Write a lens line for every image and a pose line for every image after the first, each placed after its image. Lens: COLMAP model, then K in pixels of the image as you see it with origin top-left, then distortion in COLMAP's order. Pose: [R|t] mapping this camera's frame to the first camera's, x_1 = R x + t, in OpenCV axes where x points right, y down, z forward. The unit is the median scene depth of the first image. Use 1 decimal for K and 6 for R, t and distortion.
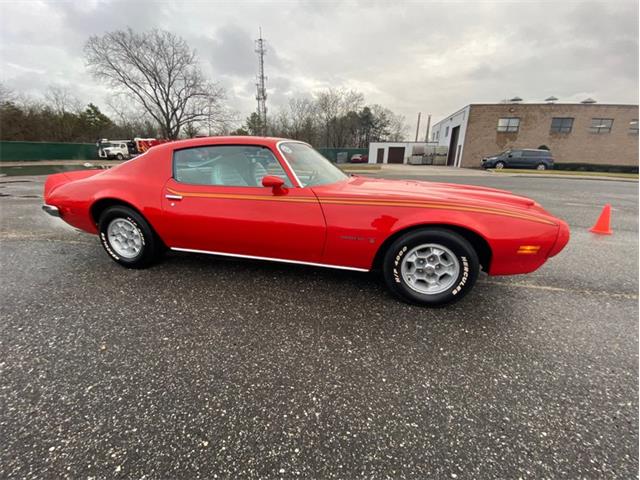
lens RADIAL K [[276.3, 0, 319.8], [0, 276.3, 240.9], [0, 0, 1]] dist [0.019522, -0.021569]
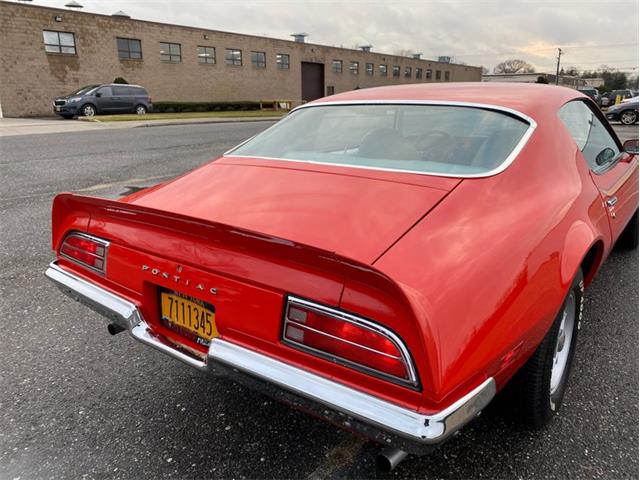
lens RADIAL K [[492.9, 0, 318.9], [0, 492.9, 232.5], [0, 0, 1]] dist [0.017015, -0.006136]
pose [[0.394434, -0.261556, 0.880914, -0.097079], [0.280382, 0.947179, 0.155688, -0.025064], [-0.875104, 0.185583, 0.446935, 0.067546]]
